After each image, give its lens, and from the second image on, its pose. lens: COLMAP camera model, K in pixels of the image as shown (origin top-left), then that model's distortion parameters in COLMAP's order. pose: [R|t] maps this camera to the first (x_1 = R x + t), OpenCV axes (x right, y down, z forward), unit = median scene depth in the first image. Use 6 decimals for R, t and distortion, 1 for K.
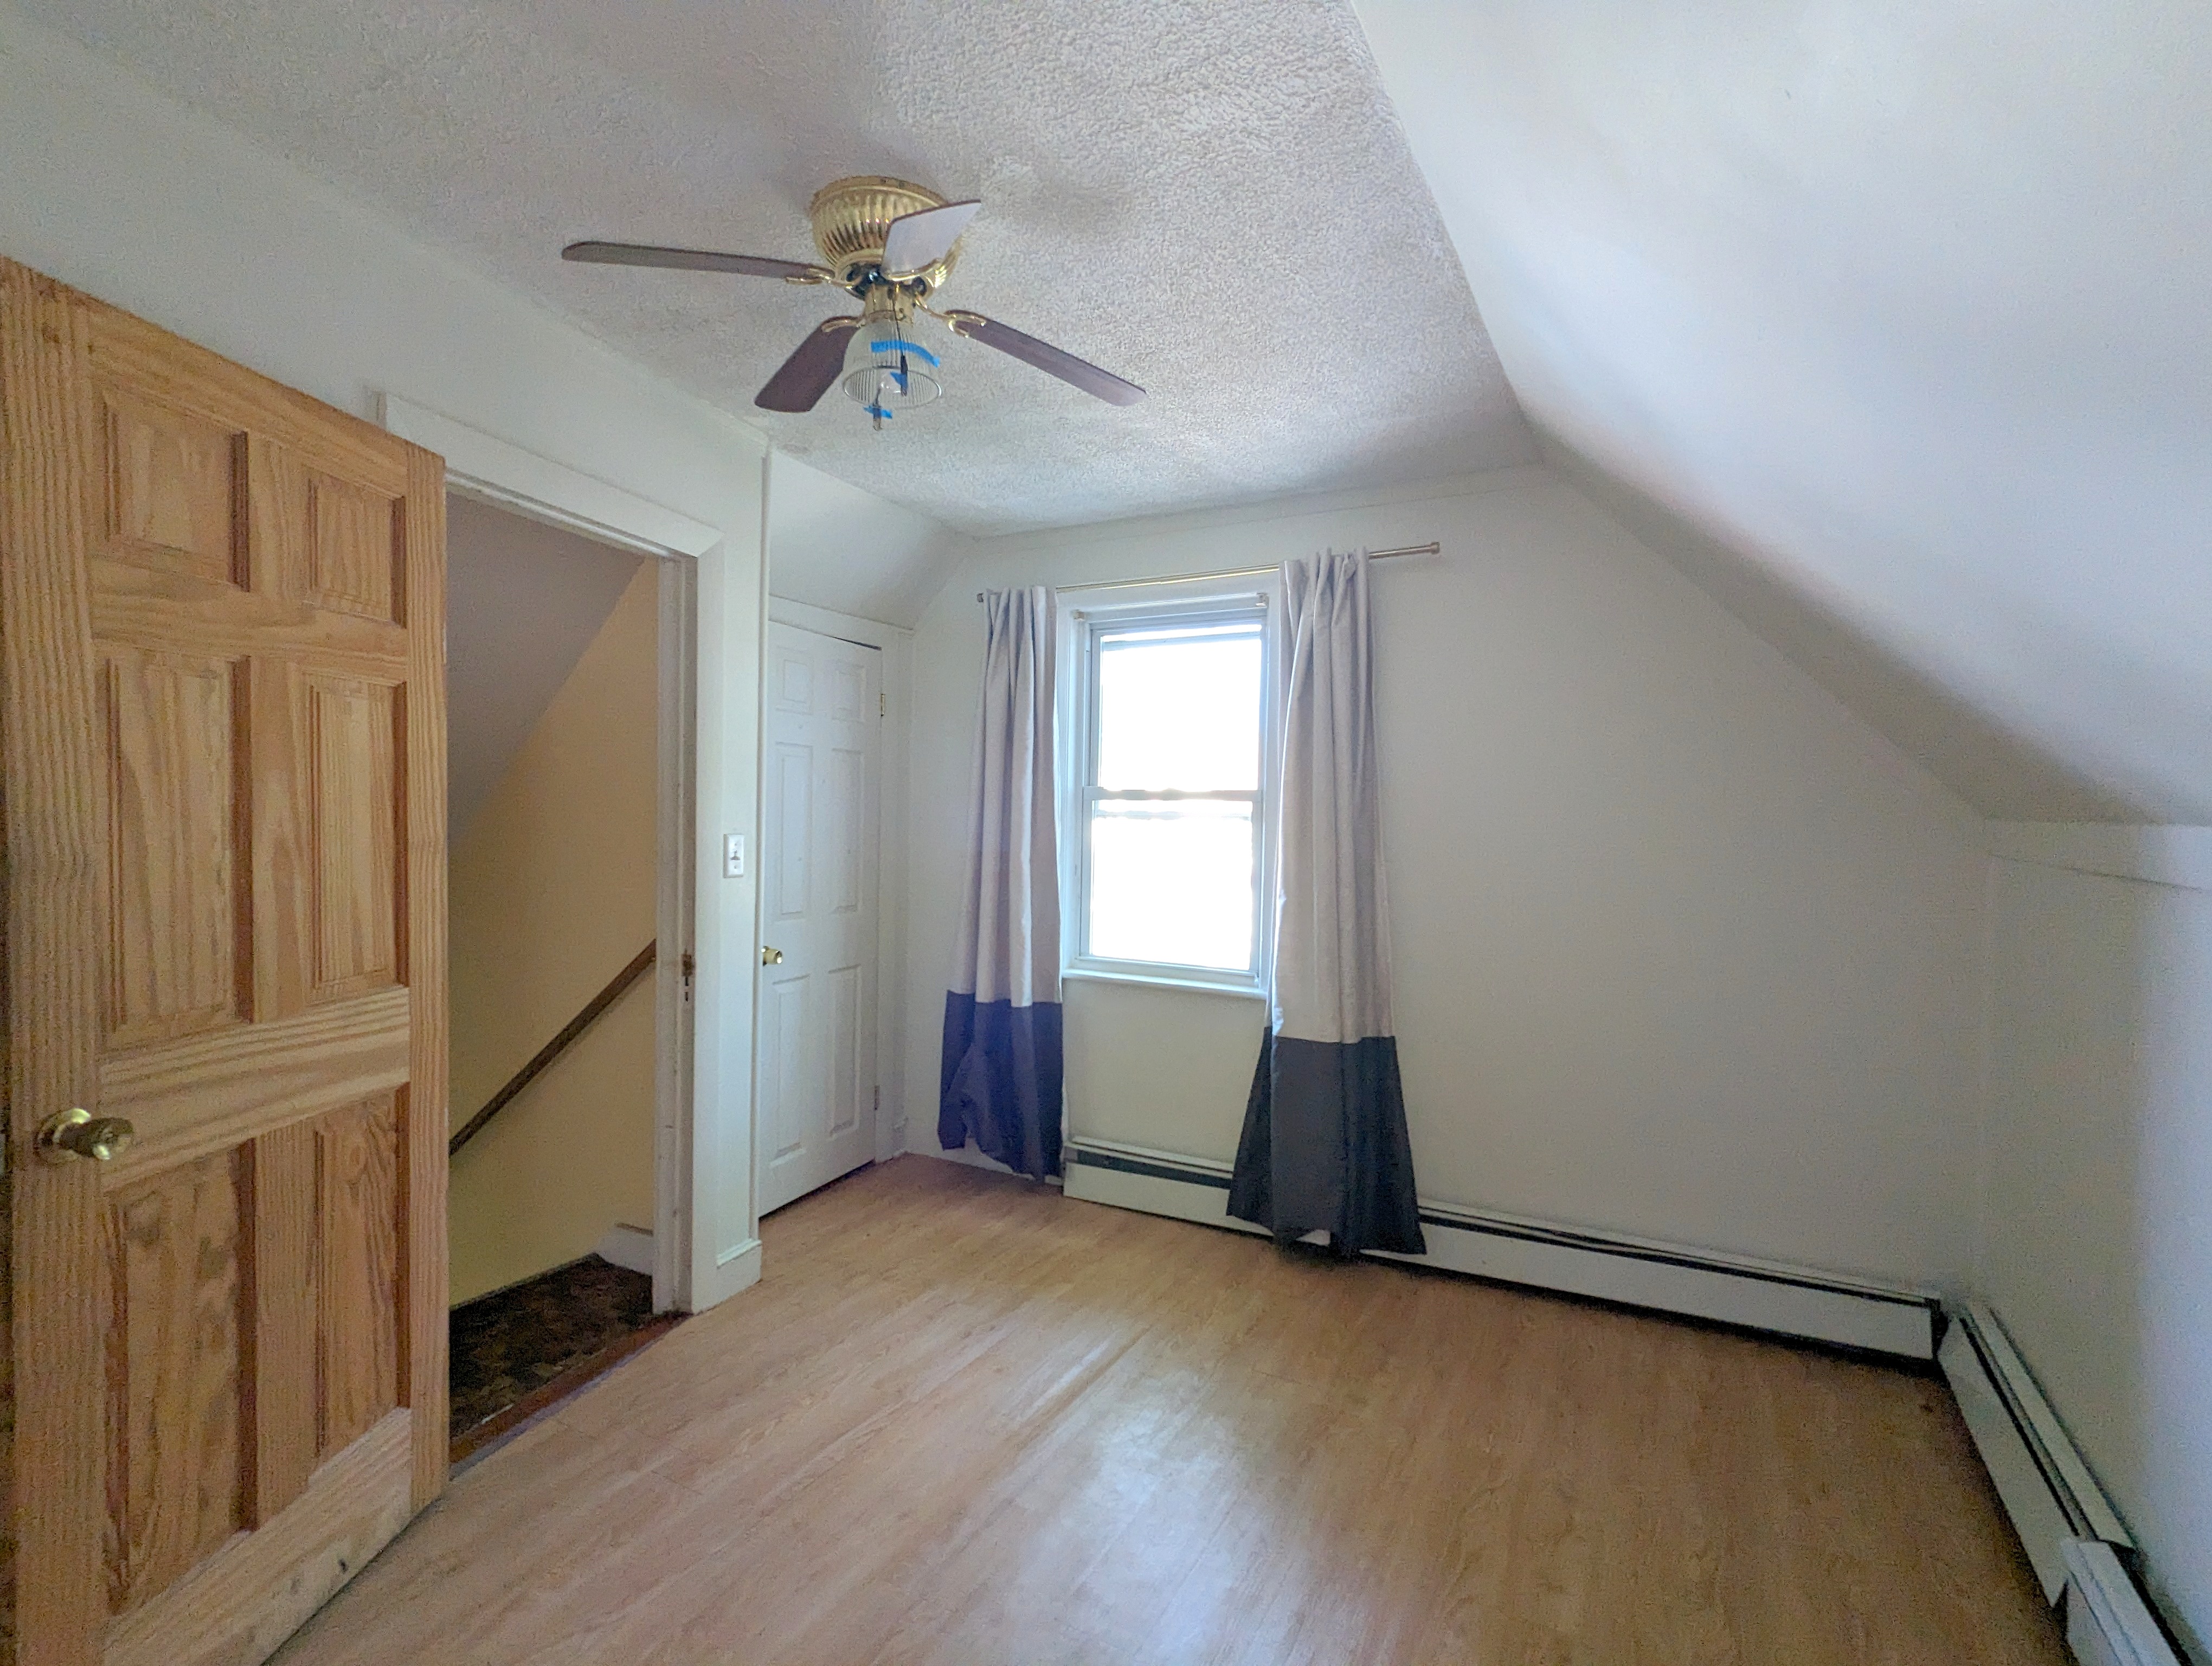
lens RADIAL K [[1059.4, 0, 1108.2], [0, 1059.4, 832.0], [0, 0, 1]] dist [-0.002204, 0.001067]
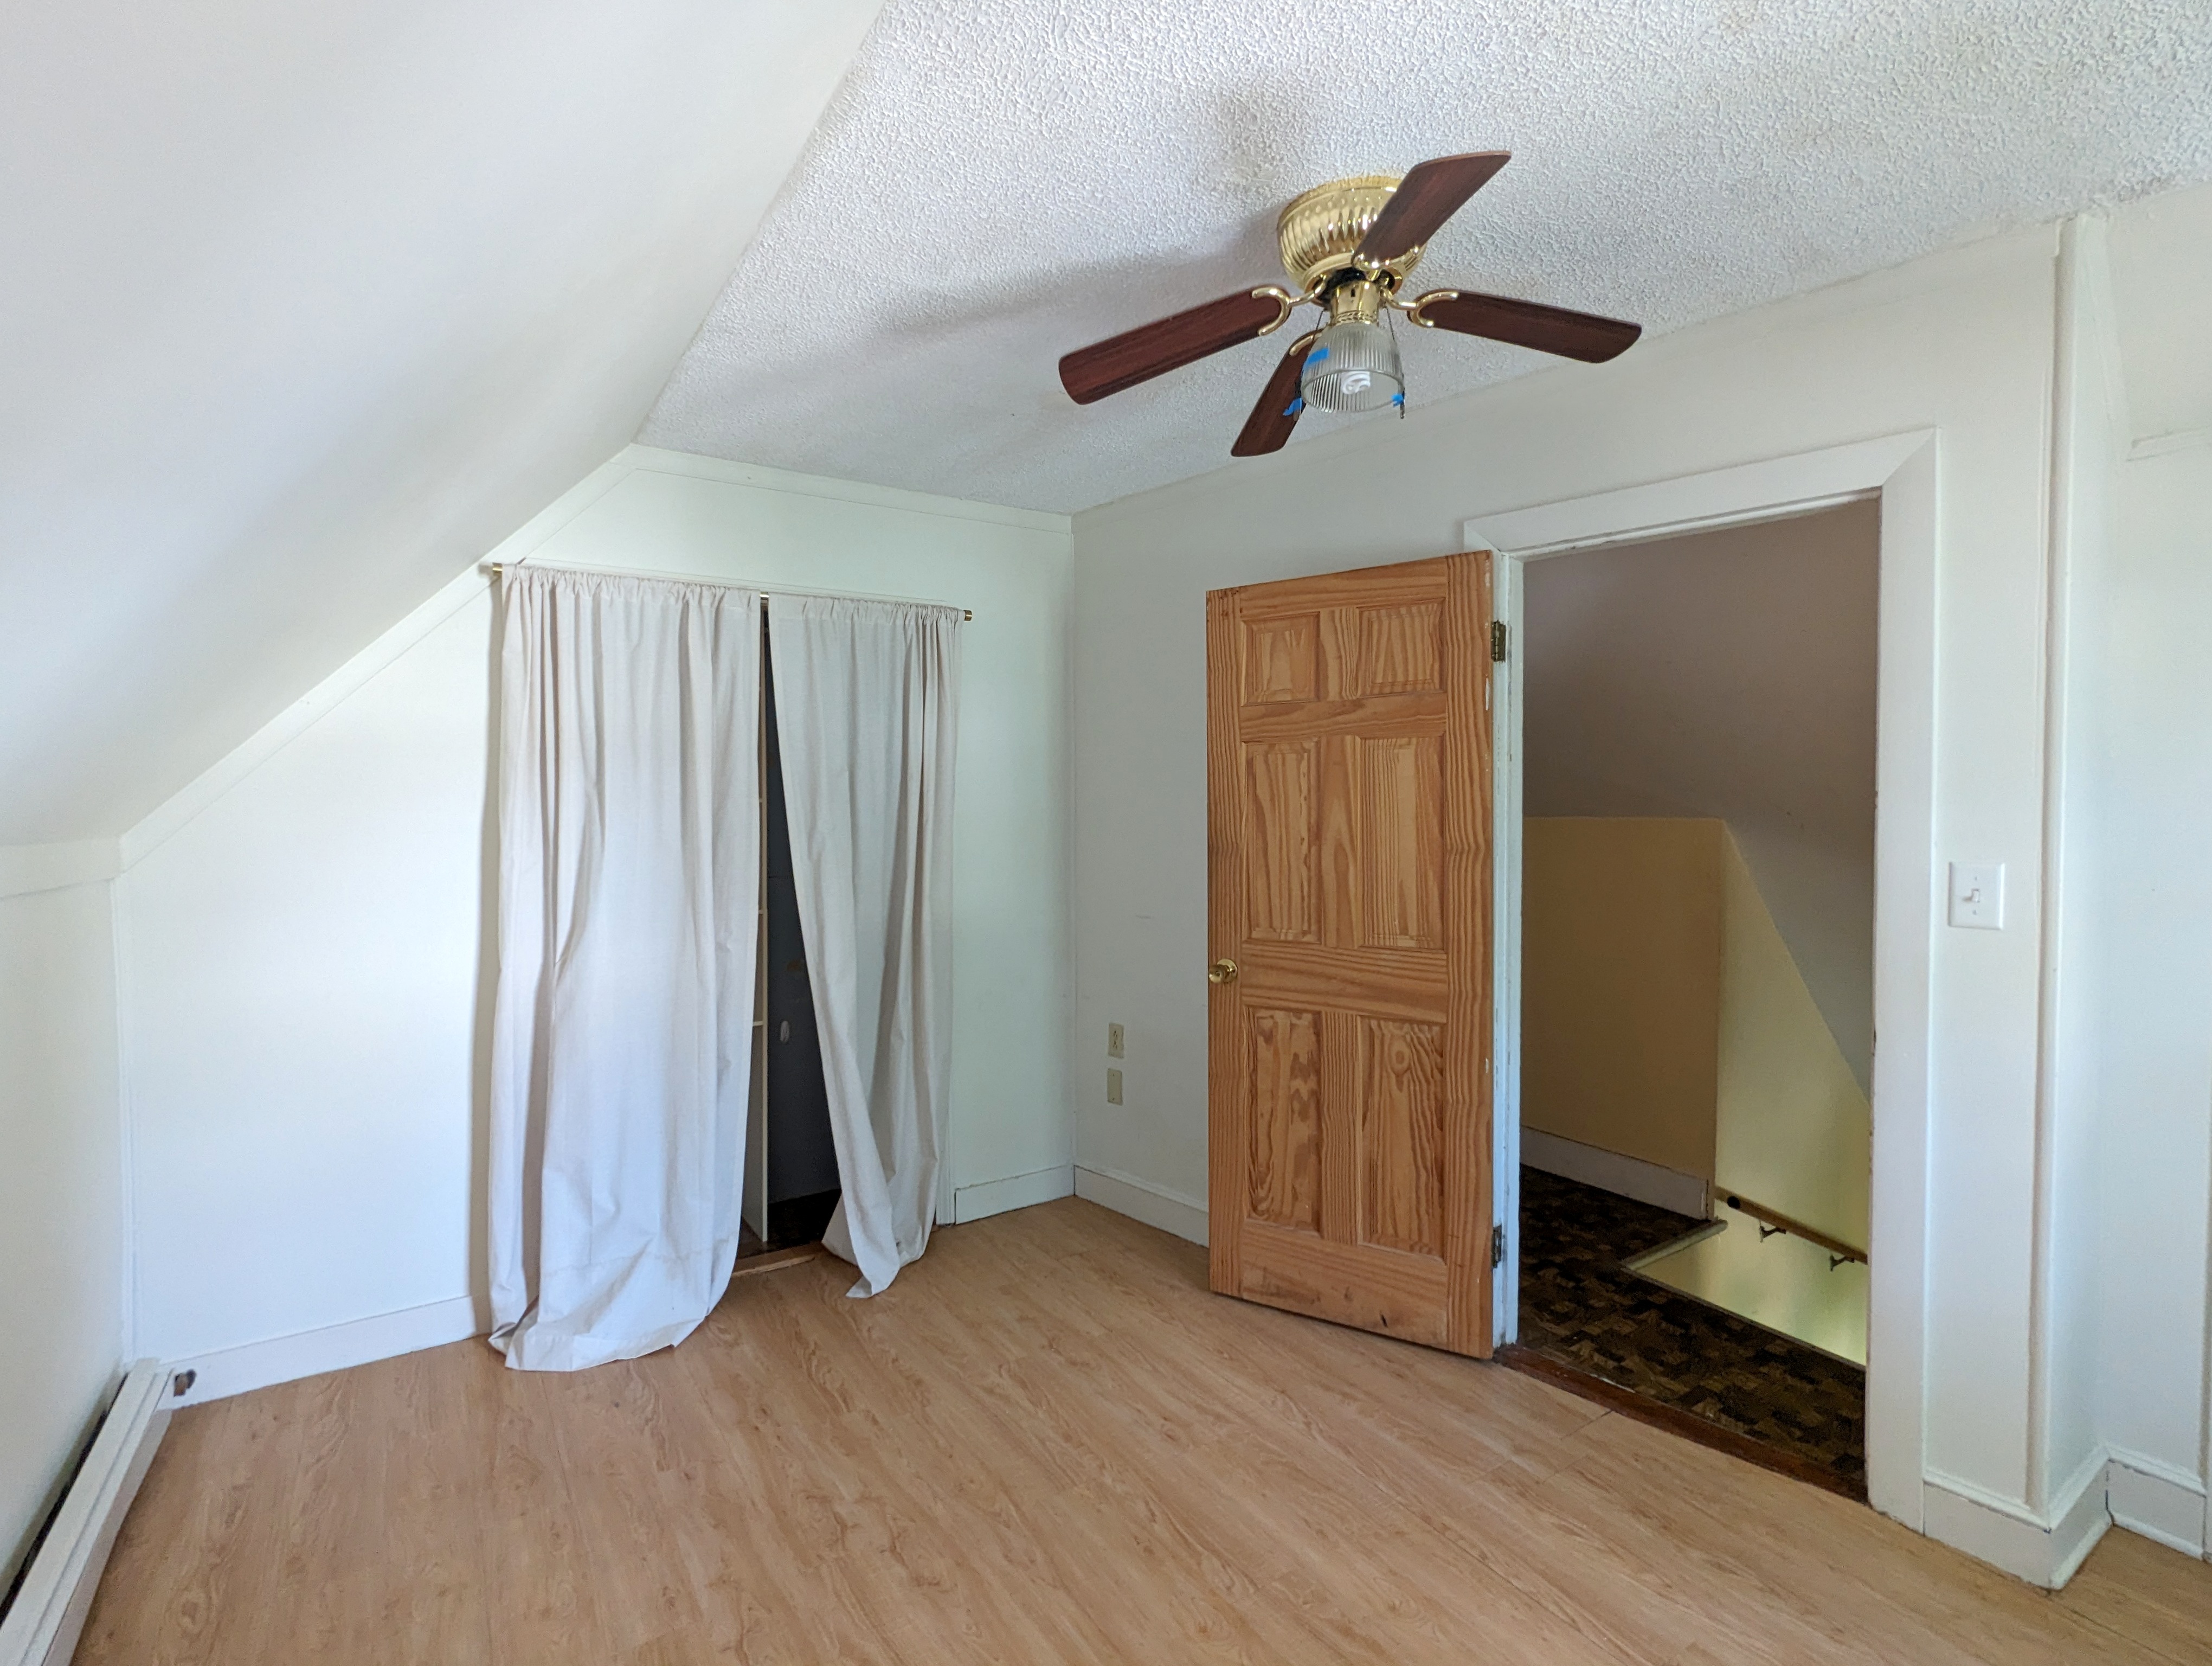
lens RADIAL K [[1059.4, 0, 1108.0], [0, 1059.4, 829.8], [0, 0, 1]] dist [-0.002204, 0.001067]
pose [[-0.475587, 0.001781, -0.879667, 0.882121], [-0.024425, 0.999586, 0.015229, -0.028844], [0.879330, 0.028728, -0.475346, 1.482500]]
